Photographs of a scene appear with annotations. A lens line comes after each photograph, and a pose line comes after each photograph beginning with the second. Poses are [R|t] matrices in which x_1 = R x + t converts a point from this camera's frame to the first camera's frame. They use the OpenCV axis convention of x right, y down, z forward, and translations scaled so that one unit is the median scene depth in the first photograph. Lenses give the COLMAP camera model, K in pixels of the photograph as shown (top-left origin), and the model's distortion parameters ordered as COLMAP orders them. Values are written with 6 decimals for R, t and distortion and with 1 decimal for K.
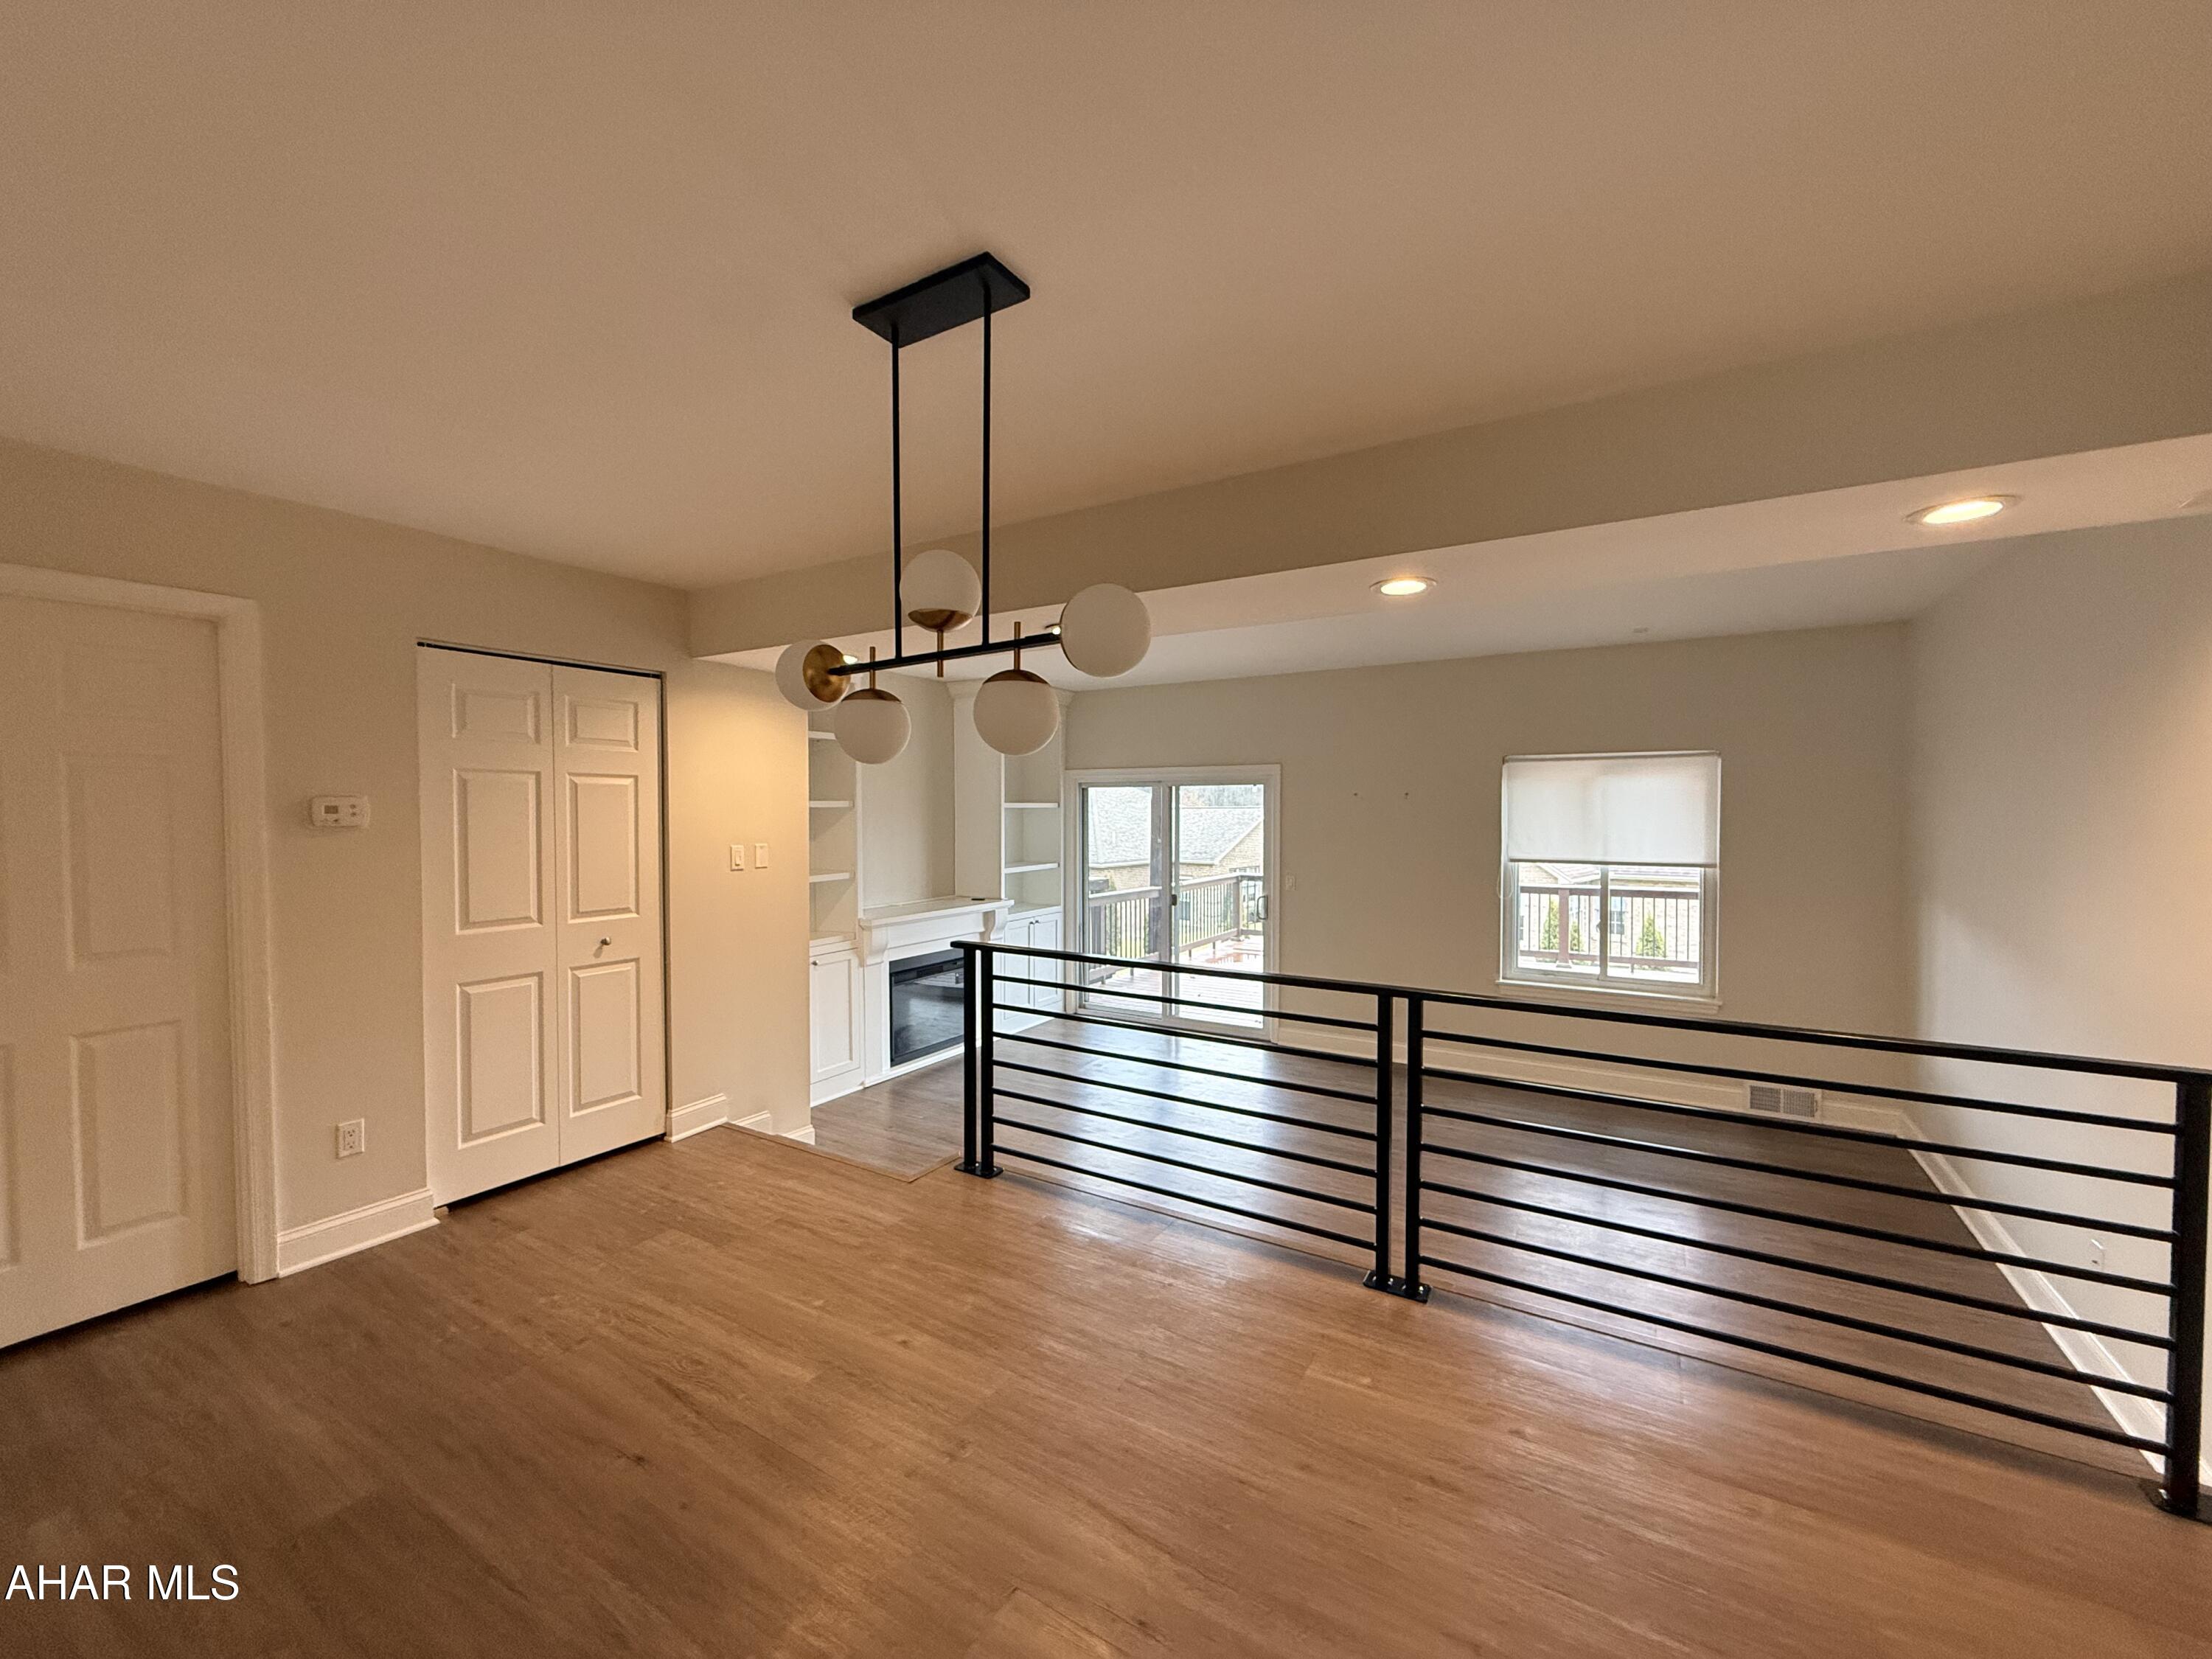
lens RADIAL K [[877.4, 0, 1101.2], [0, 877.4, 828.6], [0, 0, 1]] dist [-0.001243, 0.000361]
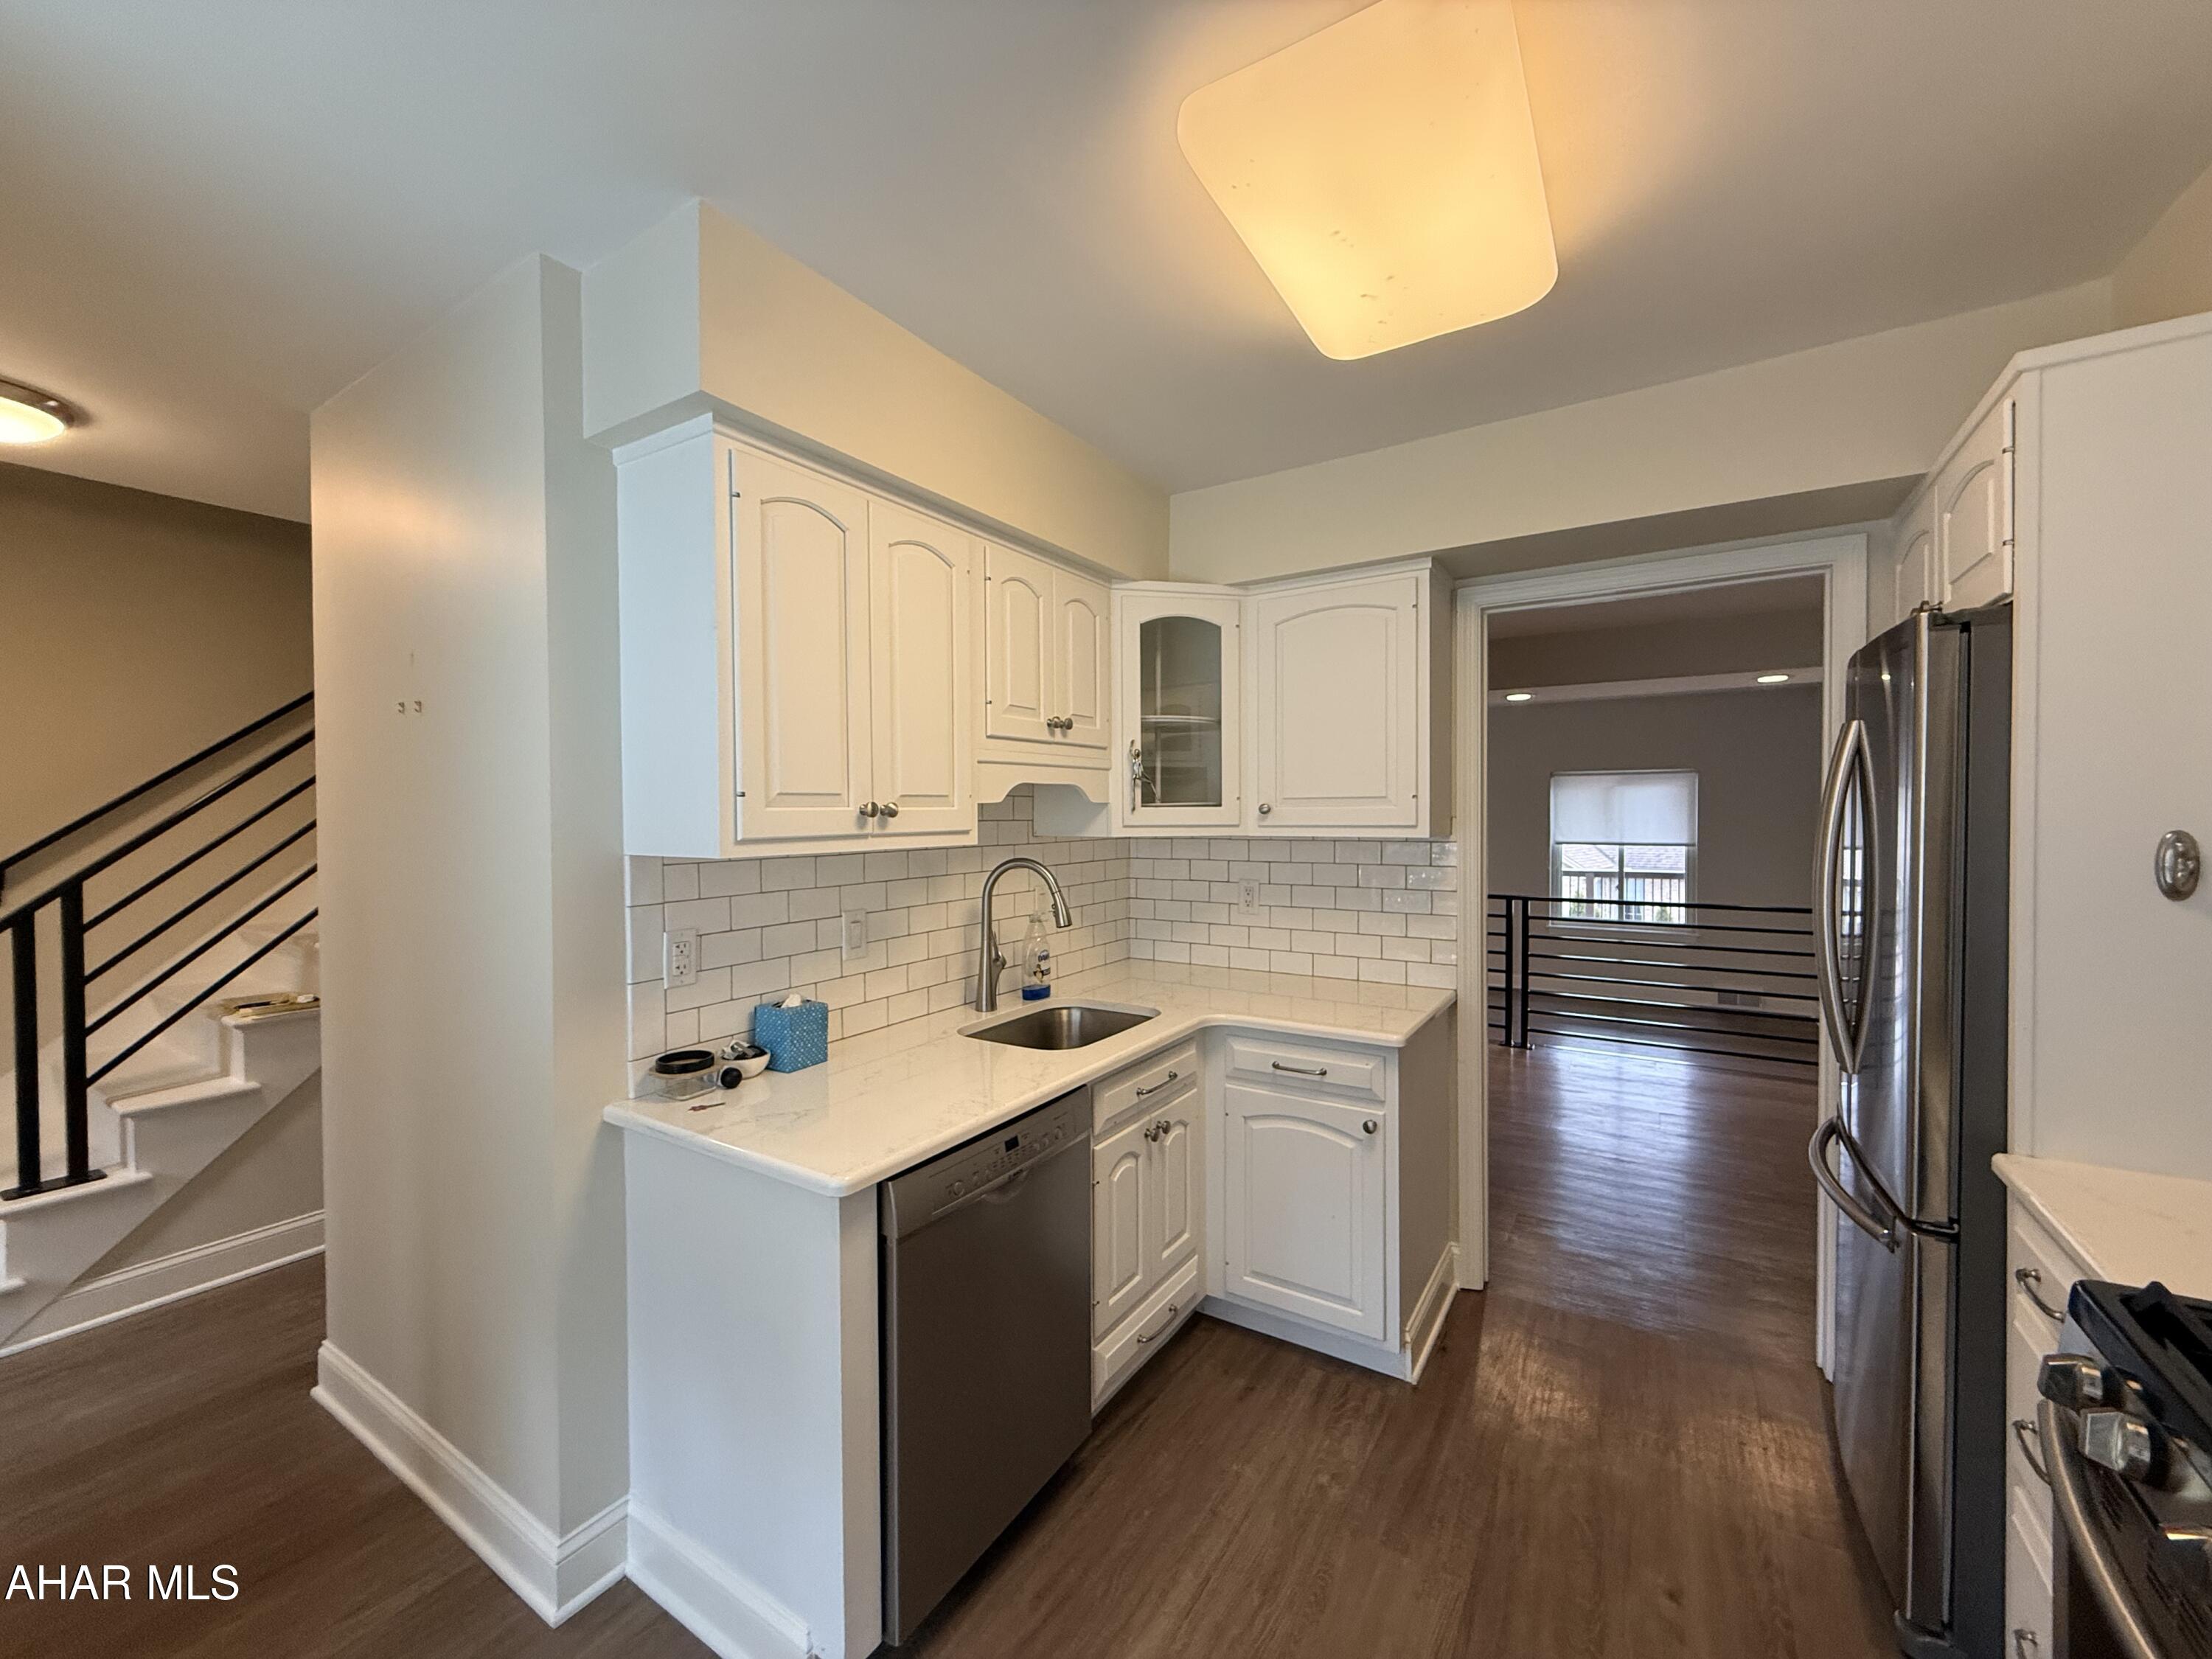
lens RADIAL K [[880.9, 0, 1098.3], [0, 880.9, 826.4], [0, 0, 1]] dist [0.000366, -0.000037]
pose [[0.999830, -0.005135, -0.017705, -0.278922], [0.005003, 0.999960, -0.007455, 0.015849], [0.017742, 0.007365, 0.999815, -0.498711]]
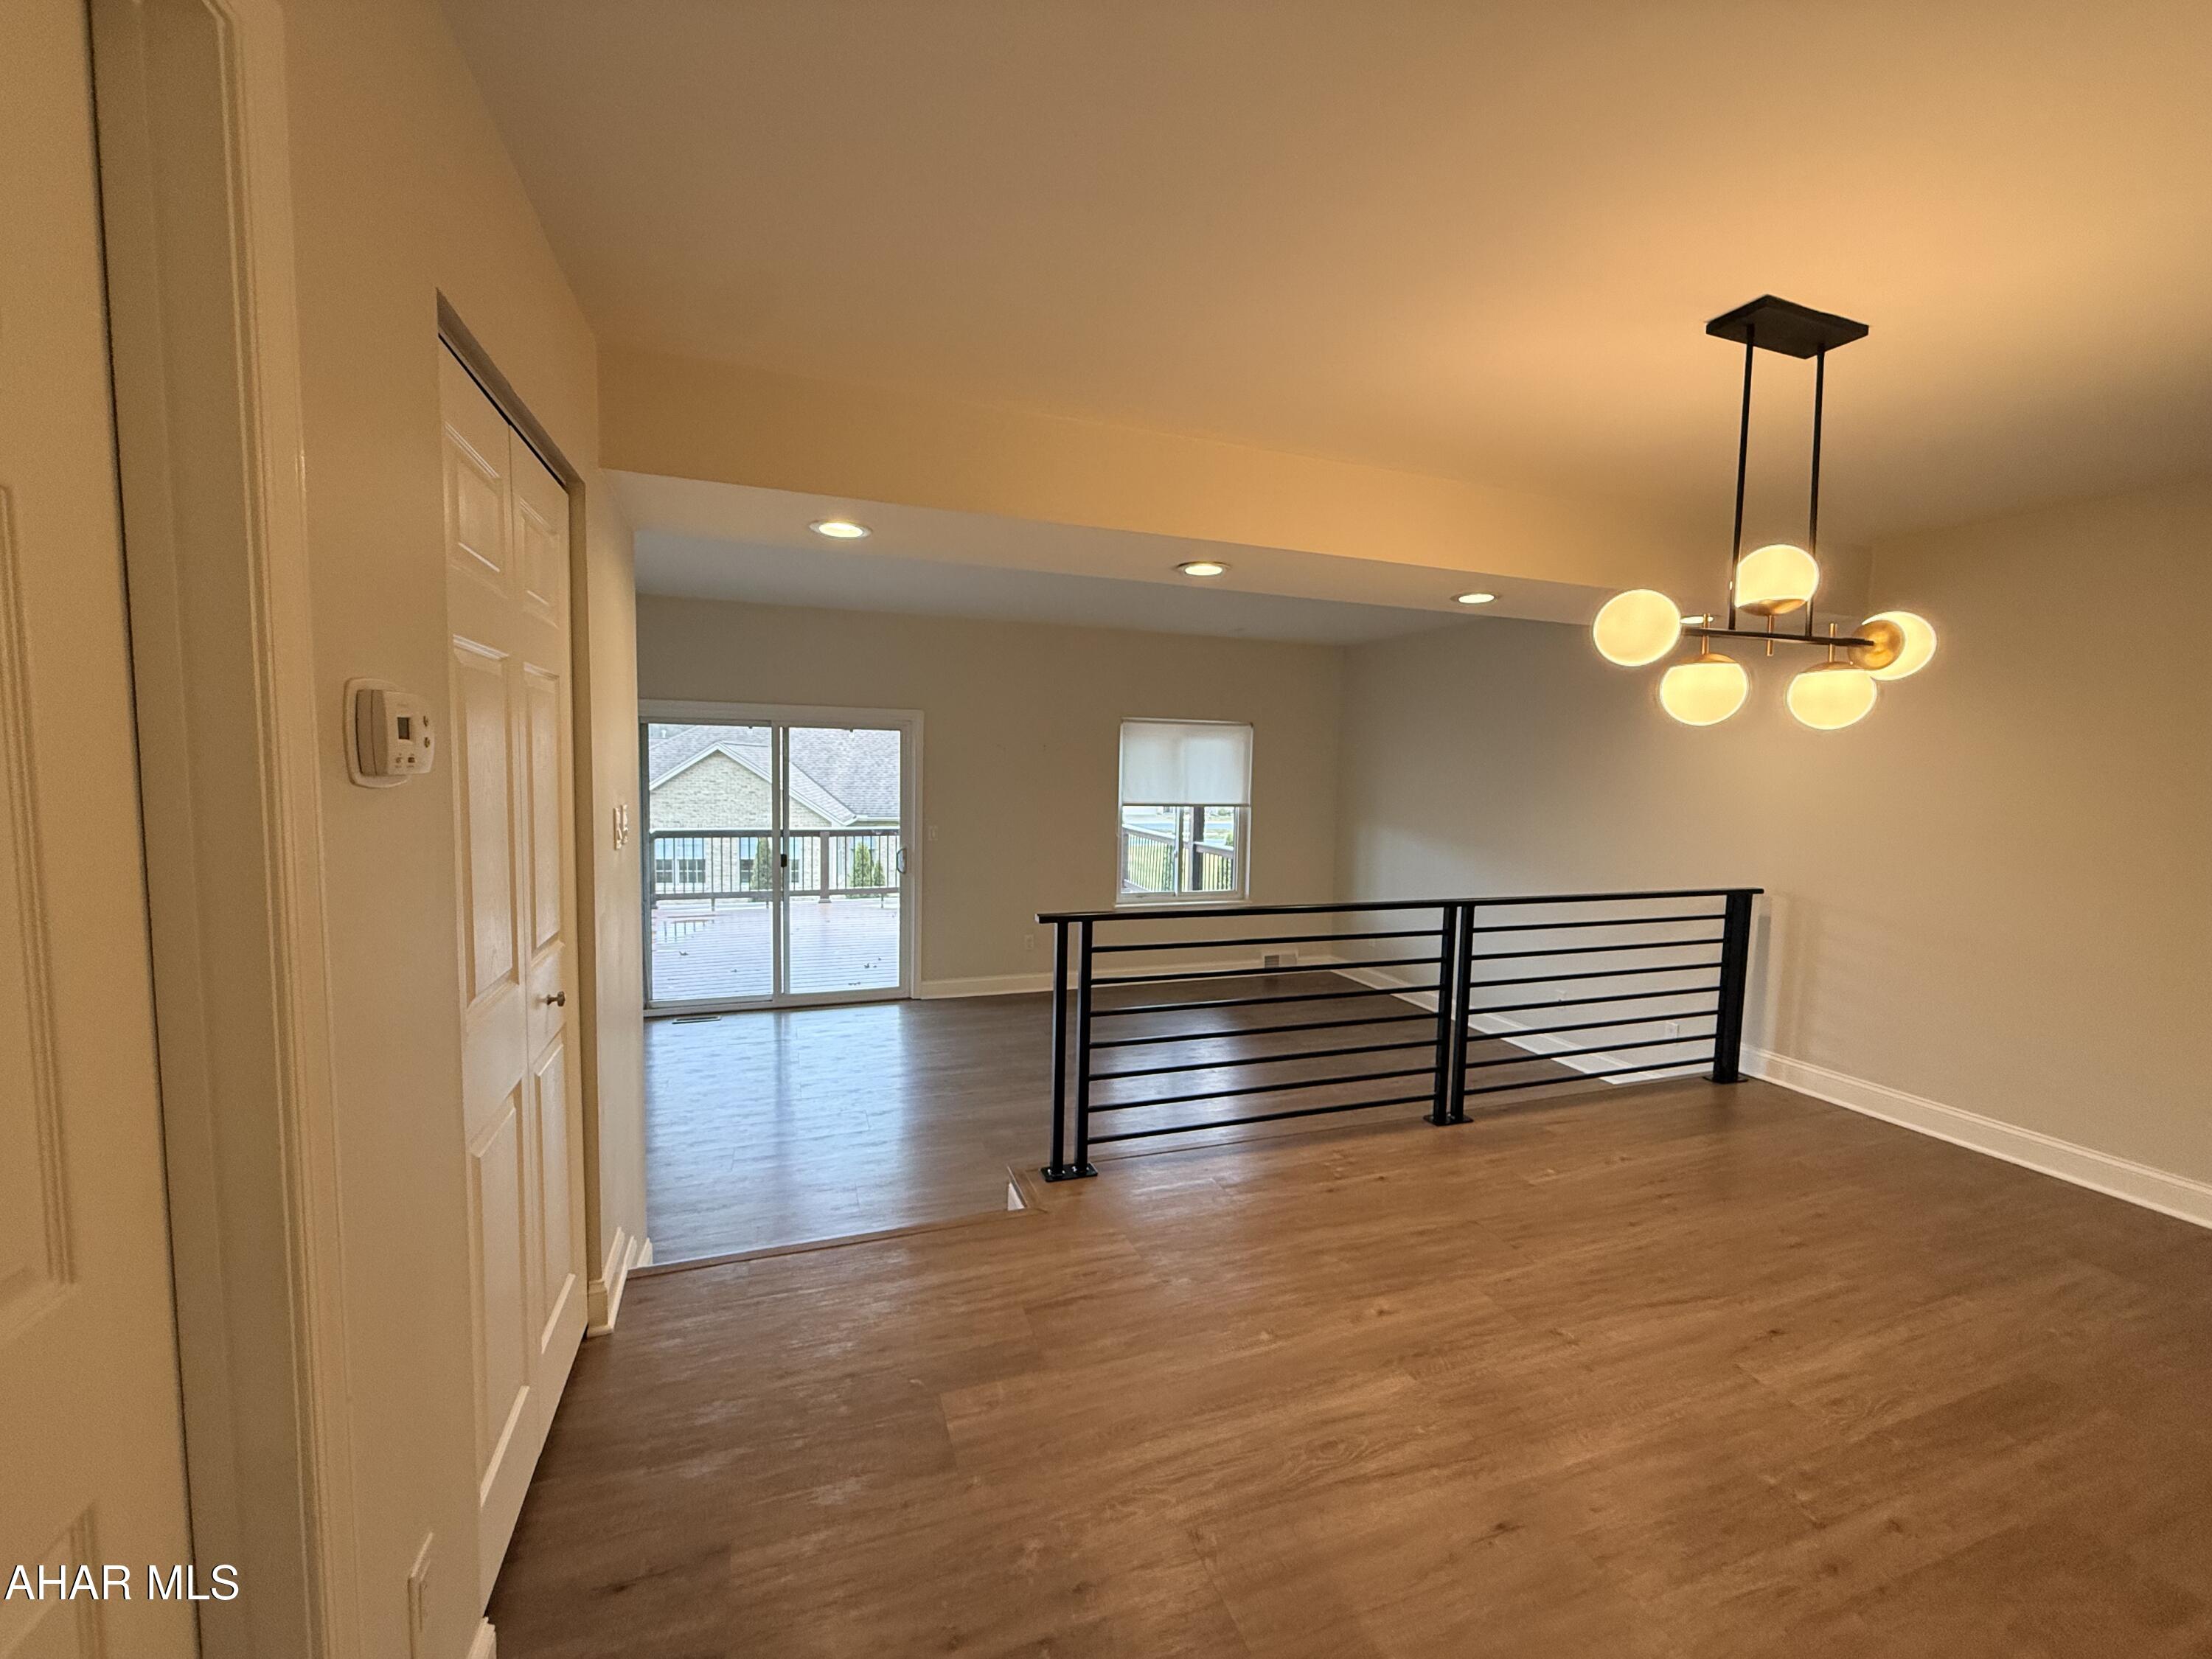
lens RADIAL K [[877.4, 0, 1101.2], [0, 877.4, 828.6], [0, 0, 1]] dist [-0.001243, 0.000361]
pose [[0.624787, -0.043964, 0.779556, -0.498674], [-0.003395, 0.998251, 0.059019, -0.001993], [-0.780788, -0.039521, 0.623545, 0.284988]]
